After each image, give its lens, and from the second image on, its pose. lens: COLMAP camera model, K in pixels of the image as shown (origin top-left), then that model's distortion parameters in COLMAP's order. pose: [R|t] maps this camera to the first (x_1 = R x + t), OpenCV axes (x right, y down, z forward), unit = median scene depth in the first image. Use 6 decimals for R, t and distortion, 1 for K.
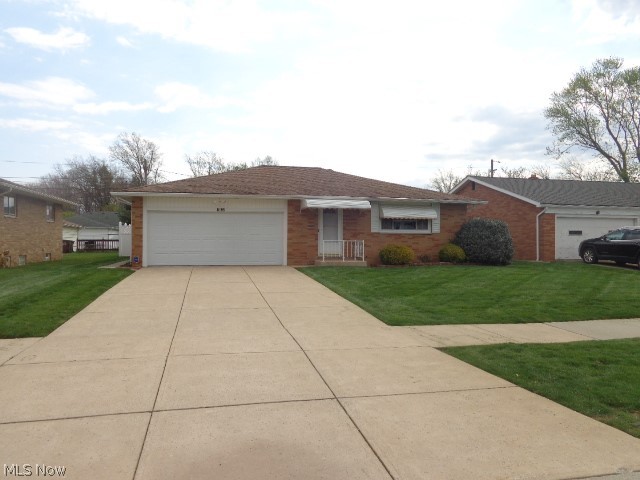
lens RADIAL K [[482.5, 0, 318.9], [0, 482.5, 242.1], [0, 0, 1]] dist [0.001895, 0.008203]
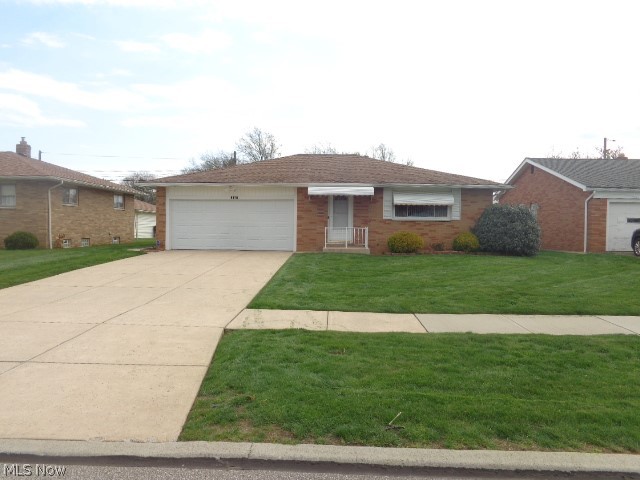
lens RADIAL K [[482.5, 0, 318.9], [0, 482.5, 242.1], [0, 0, 1]] dist [0.001895, 0.008203]
pose [[0.964866, 0.014510, -0.262341, 0.257545], [-0.008032, 0.999636, 0.025747, 0.001860], [0.262619, -0.022736, 0.964632, 0.022530]]
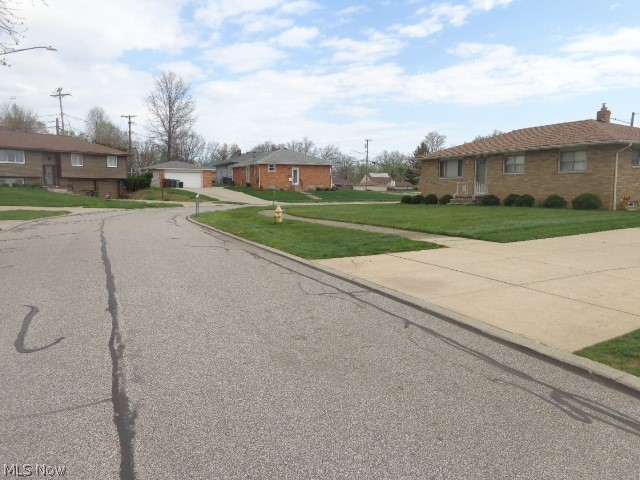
lens RADIAL K [[482.5, 0, 318.9], [0, 482.5, 242.1], [0, 0, 1]] dist [0.001895, 0.008203]
pose [[0.190636, 0.110351, -0.975439, 0.367686], [-0.009928, 0.993828, 0.110491, 0.005530], [0.981611, -0.011379, 0.190555, 0.021264]]
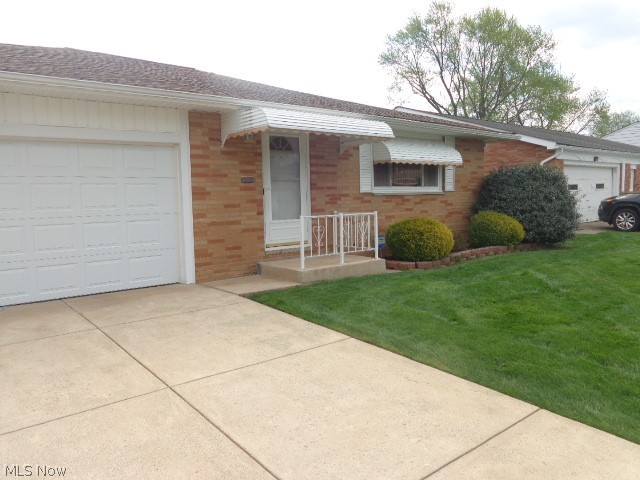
lens RADIAL K [[482.5, 0, 318.9], [0, 482.5, 242.1], [0, 0, 1]] dist [0.001895, 0.008203]
pose [[0.899471, -0.066085, 0.431954, -0.147375], [0.030675, 0.995609, 0.088443, -0.016439], [-0.435902, -0.066301, 0.897548, 0.629437]]
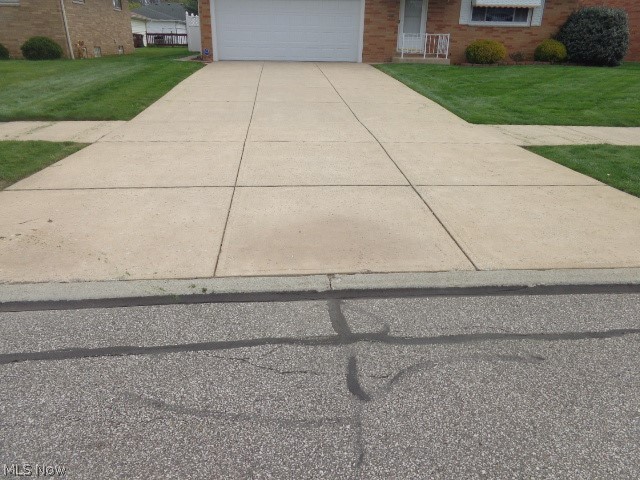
lens RADIAL K [[482.5, 0, 318.9], [0, 482.5, 242.1], [0, 0, 1]] dist [0.001895, 0.008203]
pose [[0.989266, 0.066887, -0.129919, -0.004174], [-0.012221, 0.923845, 0.382571, 0.013622], [0.145614, -0.376877, 0.914746, 0.003753]]
